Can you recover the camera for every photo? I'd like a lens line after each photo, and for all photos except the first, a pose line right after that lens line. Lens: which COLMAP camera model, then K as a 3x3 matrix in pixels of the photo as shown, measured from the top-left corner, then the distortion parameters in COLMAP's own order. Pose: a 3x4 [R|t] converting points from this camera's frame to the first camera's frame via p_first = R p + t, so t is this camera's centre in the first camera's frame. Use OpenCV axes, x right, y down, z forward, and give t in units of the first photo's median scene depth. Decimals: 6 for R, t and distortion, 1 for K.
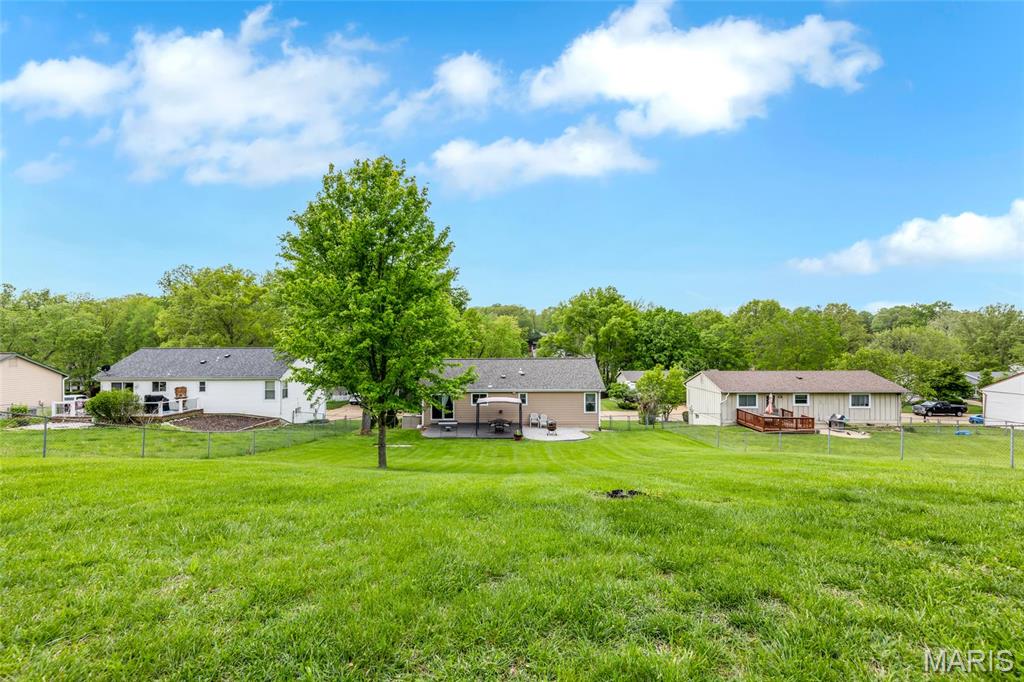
lens RADIAL K [[429.3, 0, 512.0], [0, 429.3, 341.0], [0, 0, 1]] dist [0.000743, 0.000146]
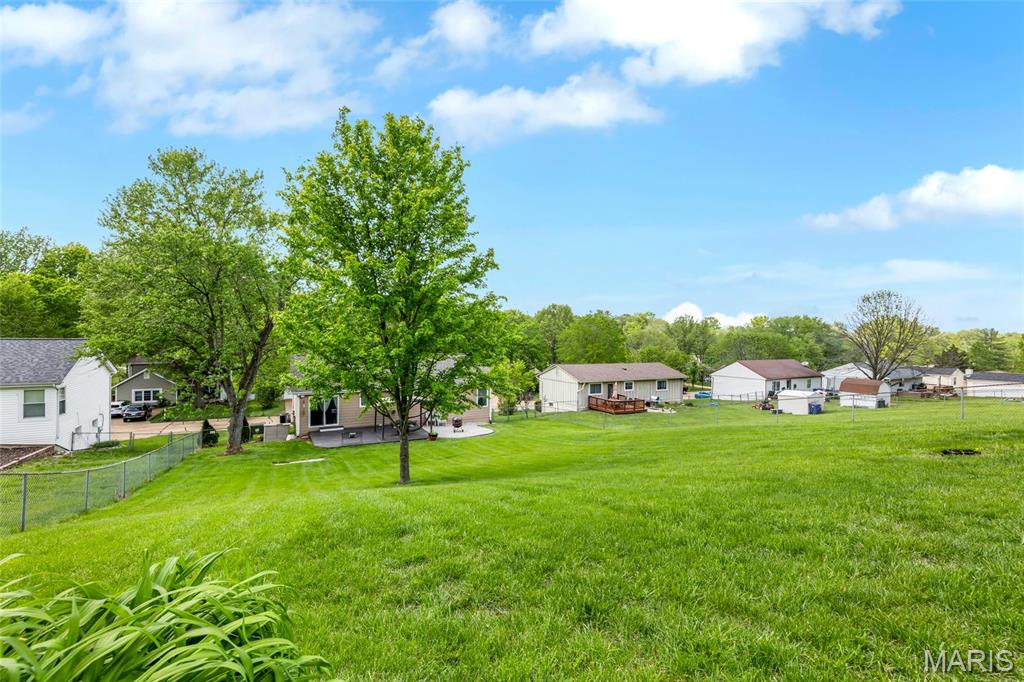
lens RADIAL K [[429.0, 0, 511.9], [0, 429.0, 333.5], [0, 0, 1]] dist [0.000618, 0.000109]
pose [[0.871769, 0.020608, 0.489483, -0.250007], [-0.017256, 0.999787, -0.011359, 0.002258], [-0.489613, 0.001456, 0.871939, 0.069039]]
